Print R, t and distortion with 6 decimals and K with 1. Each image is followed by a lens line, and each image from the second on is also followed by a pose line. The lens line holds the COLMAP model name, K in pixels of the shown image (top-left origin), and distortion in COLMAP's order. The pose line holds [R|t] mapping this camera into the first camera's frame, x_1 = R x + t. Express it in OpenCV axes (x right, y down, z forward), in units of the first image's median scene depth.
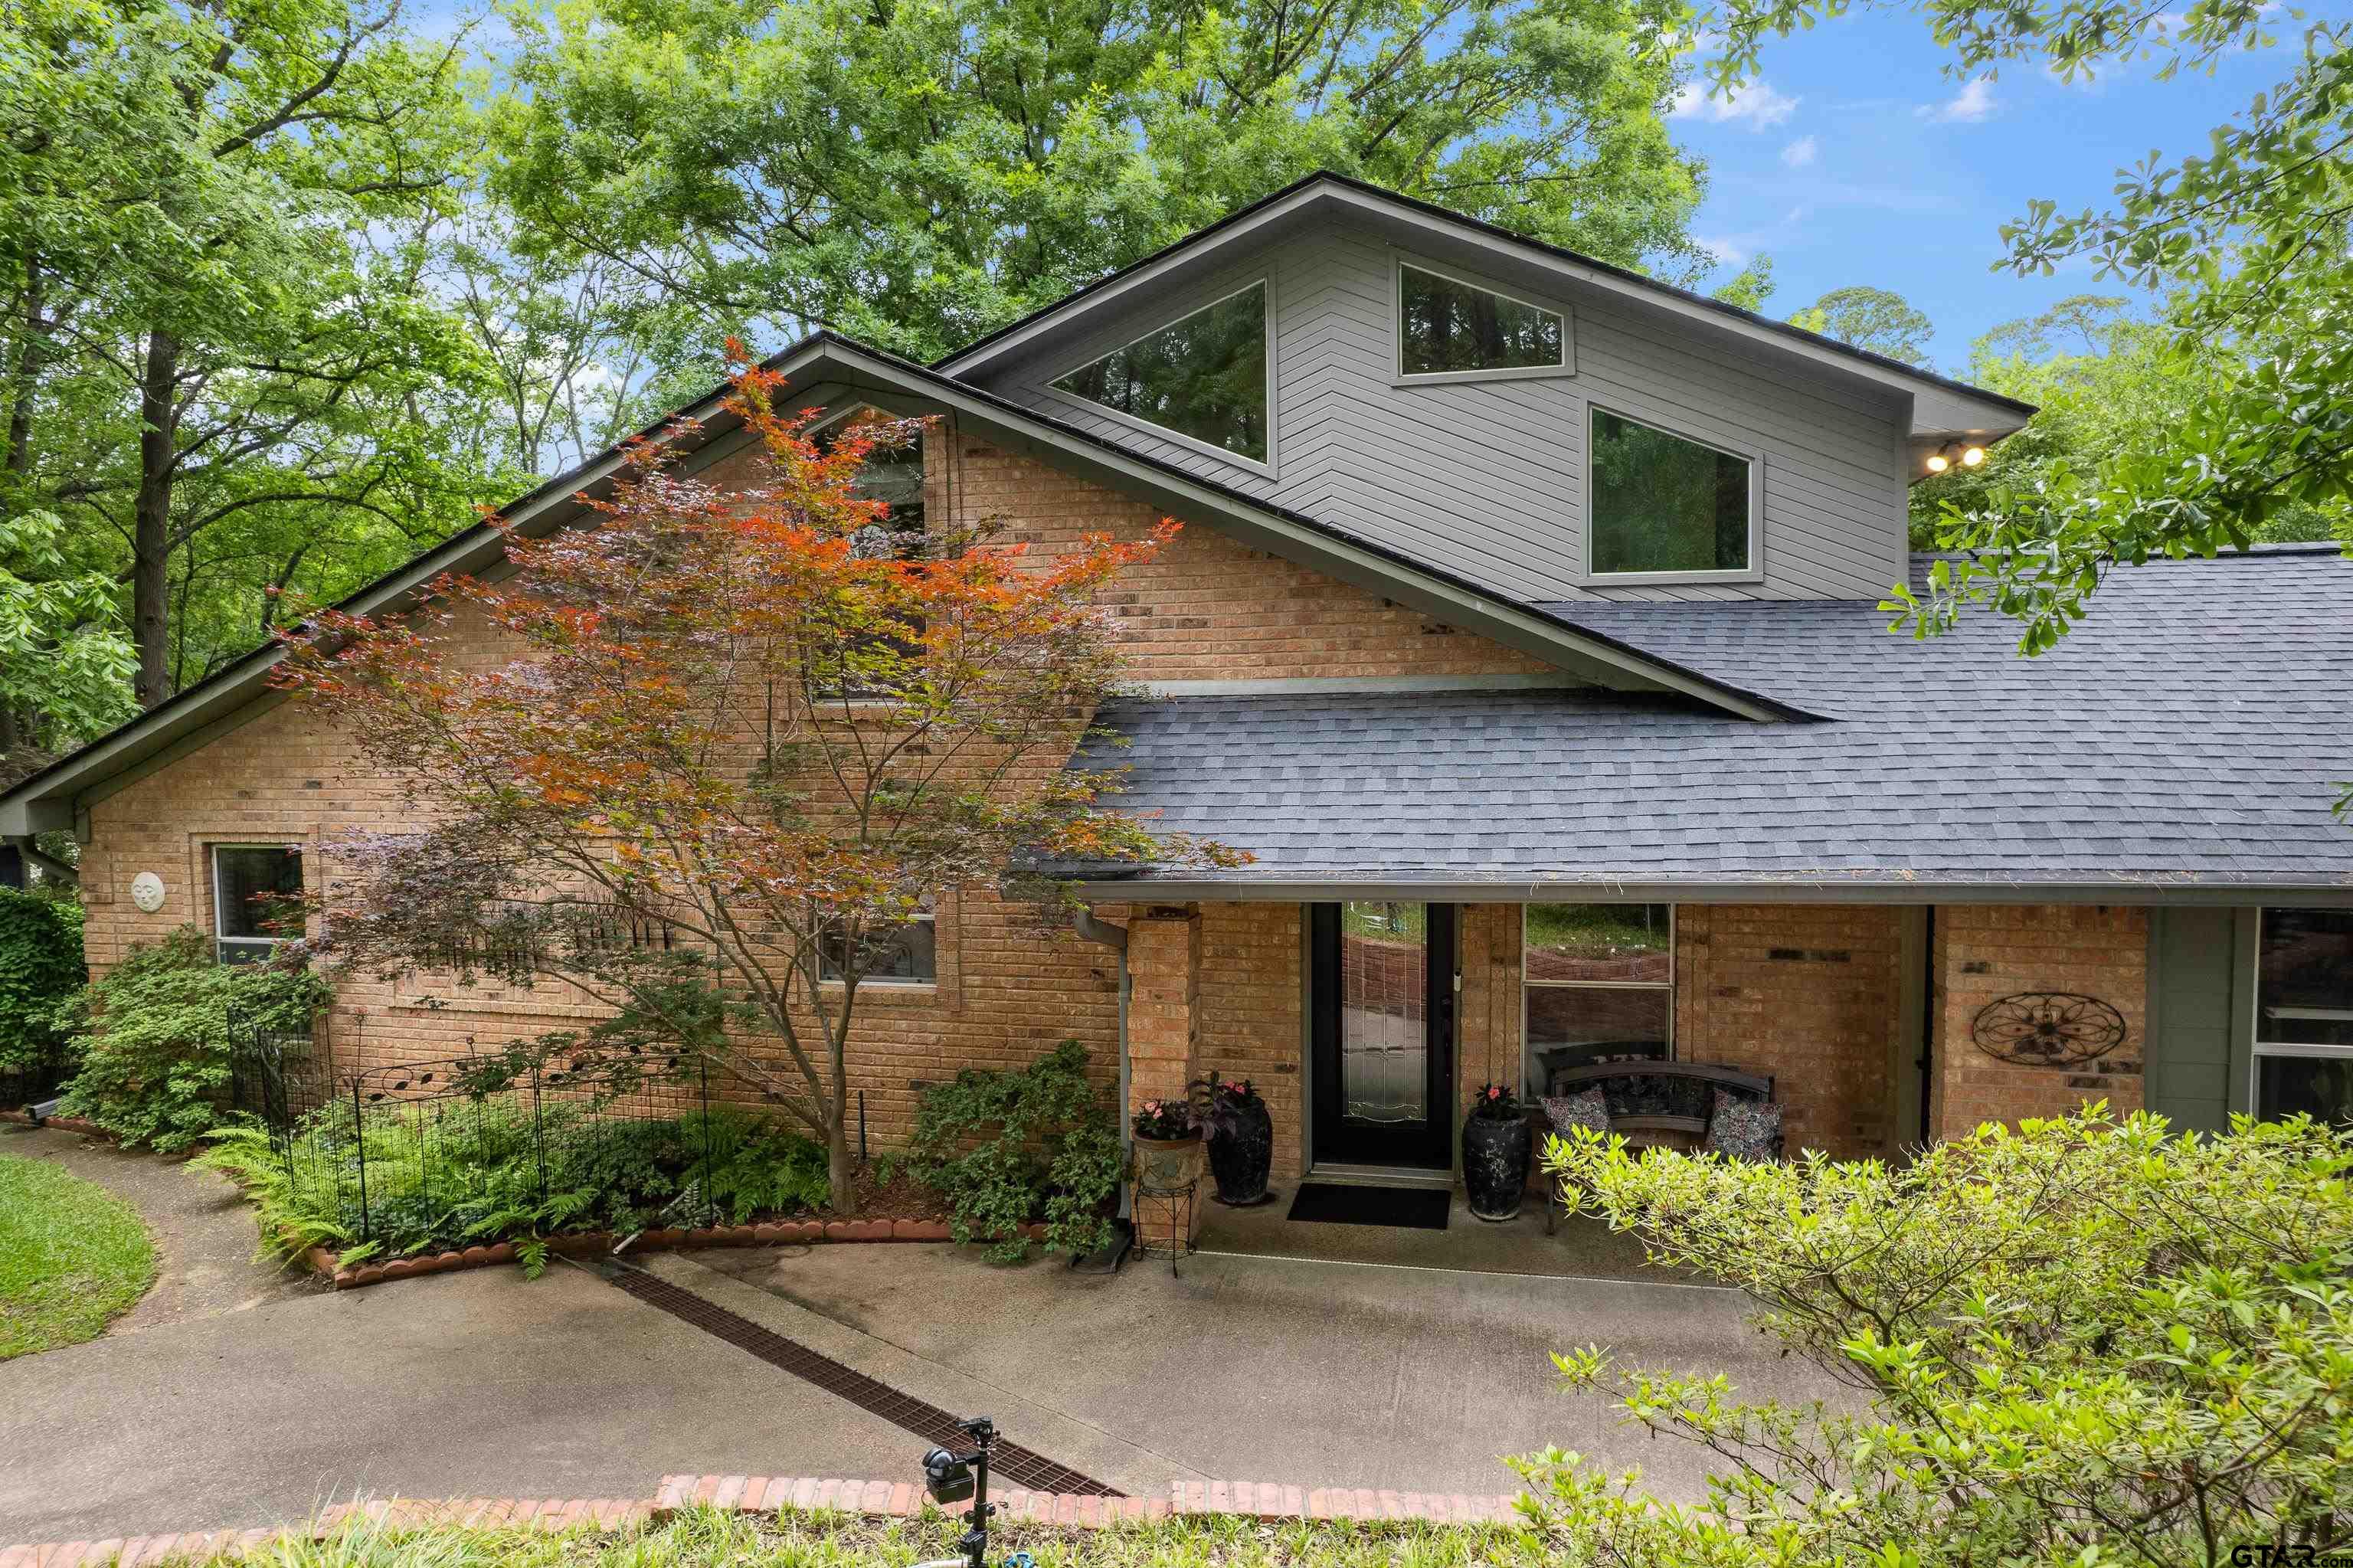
lens RADIAL K [[1542.5, 0, 1170.0], [0, 1542.5, 786.6], [0, 0, 1]] dist [-0.066600, 0.049279]
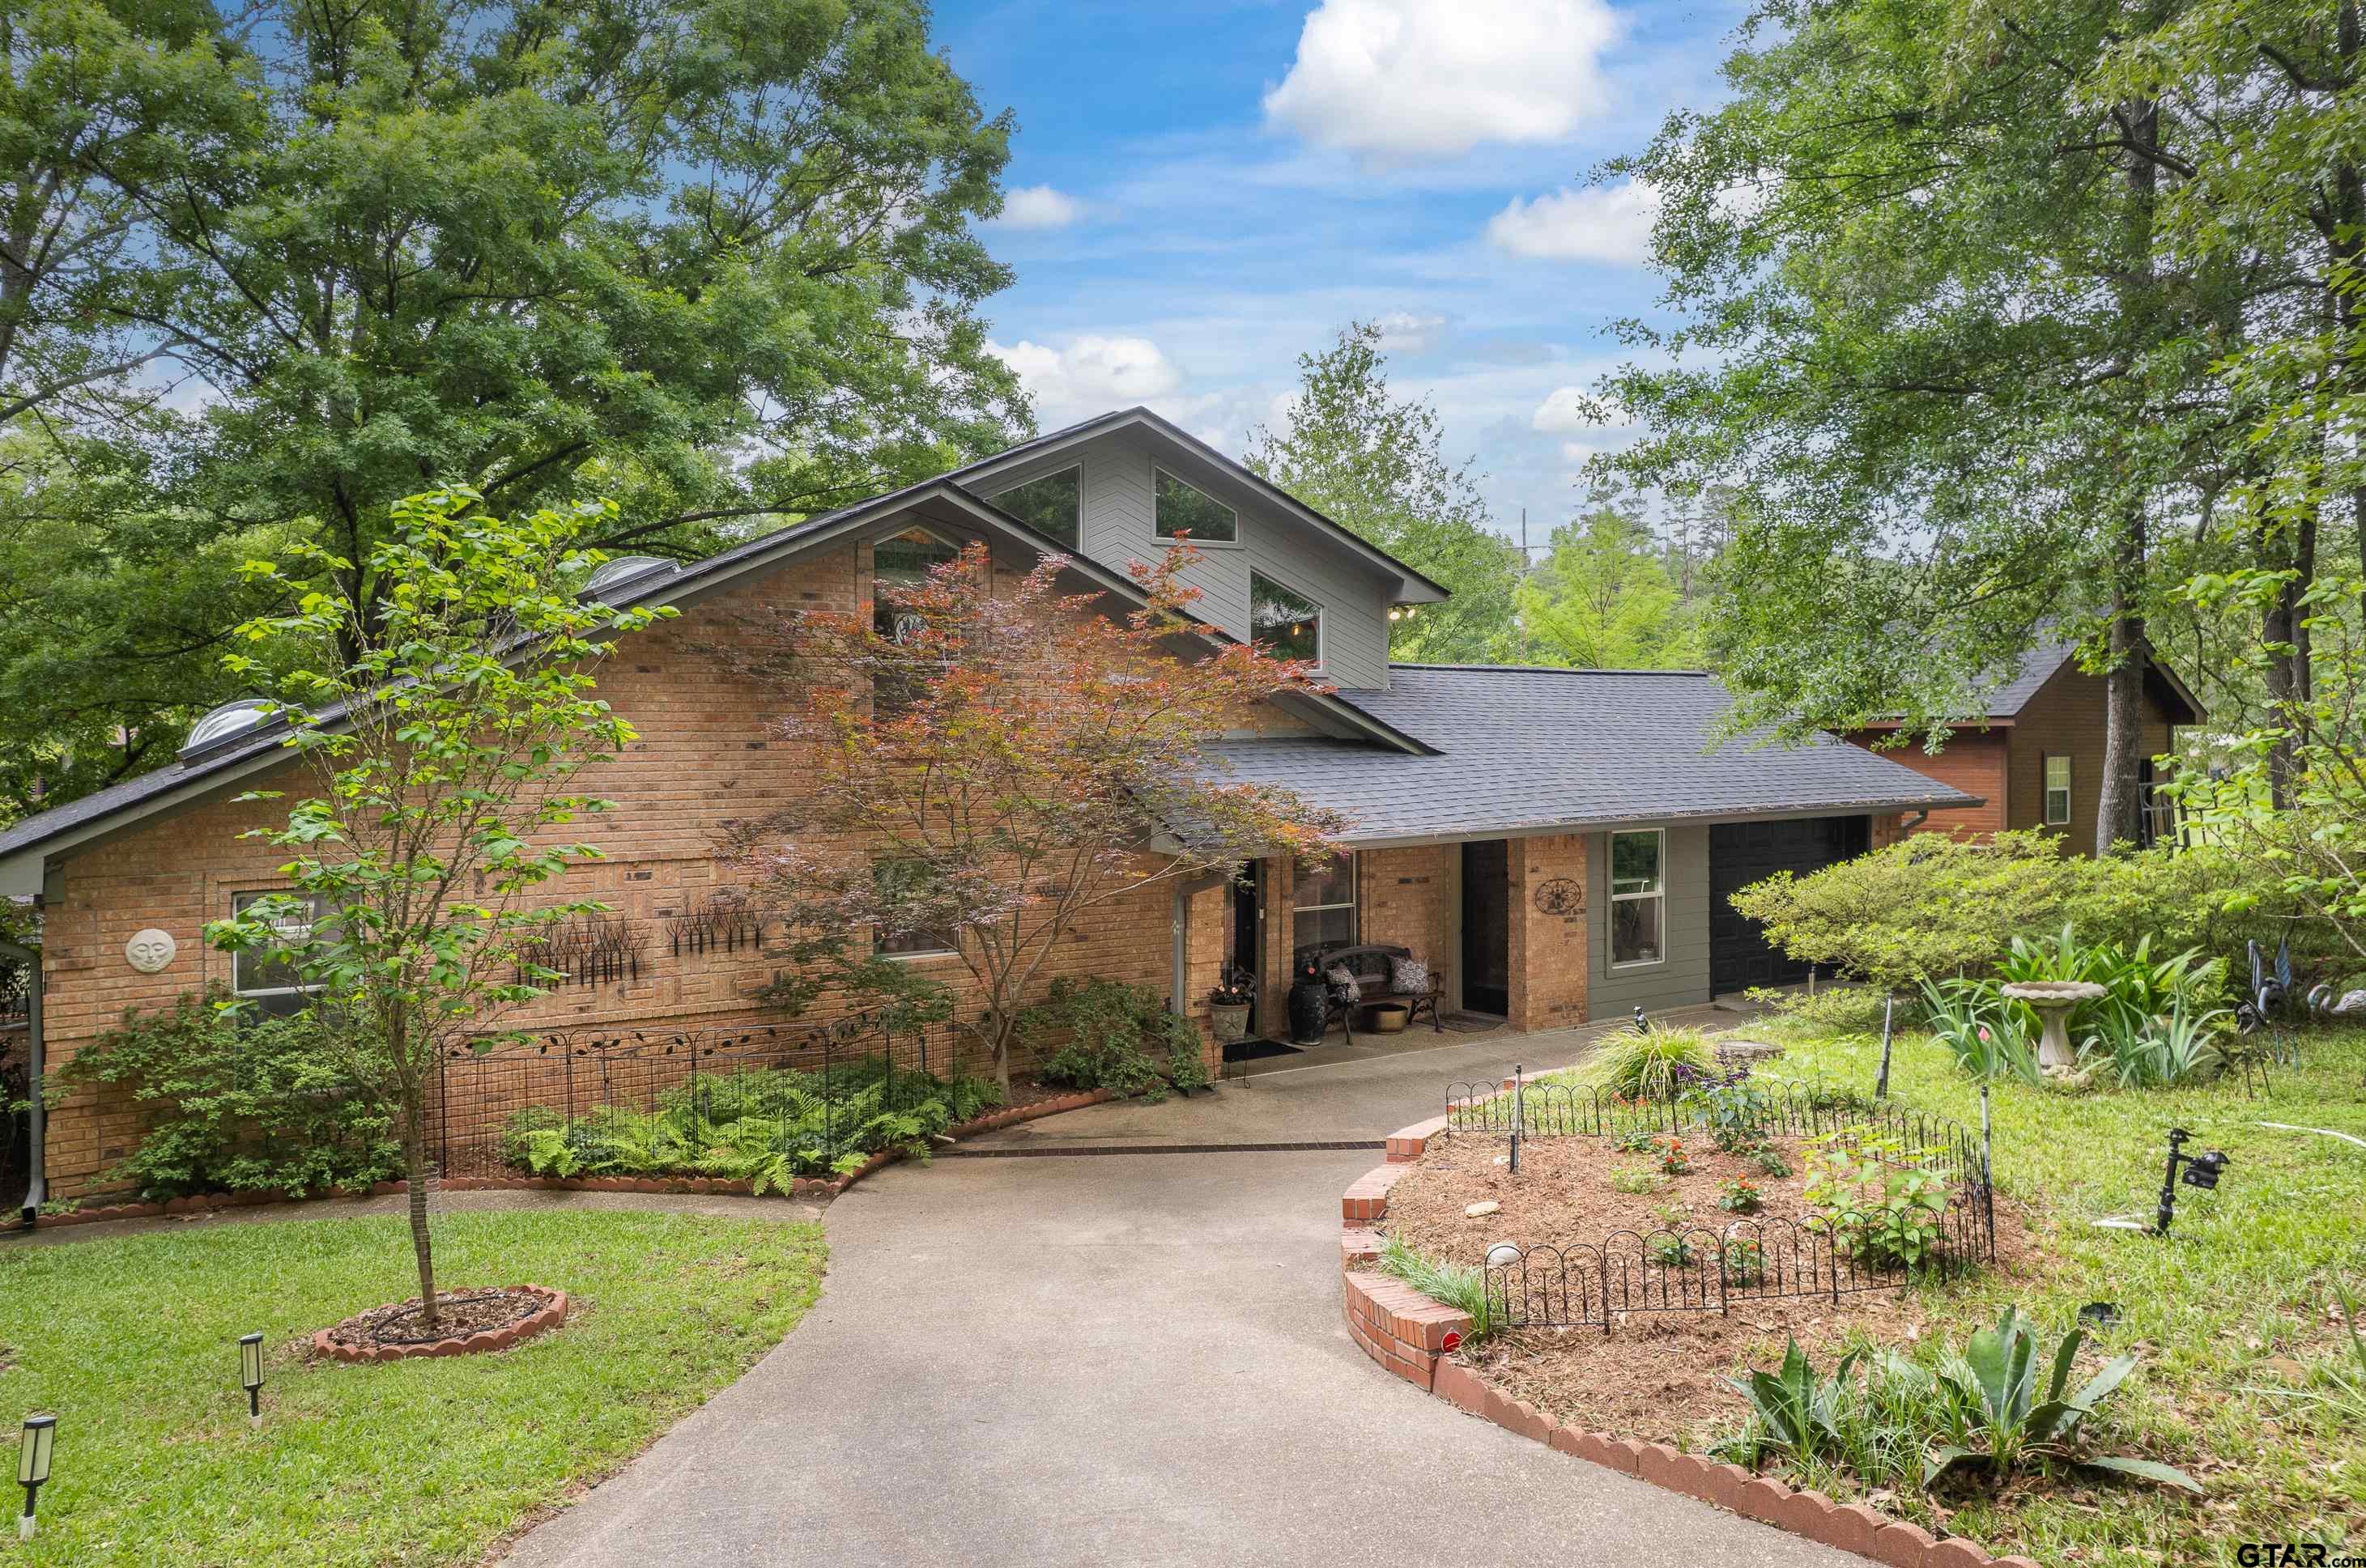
lens RADIAL K [[1550.8, 0, 1176.4], [0, 1550.8, 786.6], [0, 0, 1]] dist [-0.066600, 0.049279]
pose [[0.707828, -0.016644, 0.706188, -1.090890], [0.049317, 0.998447, -0.025900, 0.030297], [-0.704661, 0.053160, 0.707550, -0.131241]]
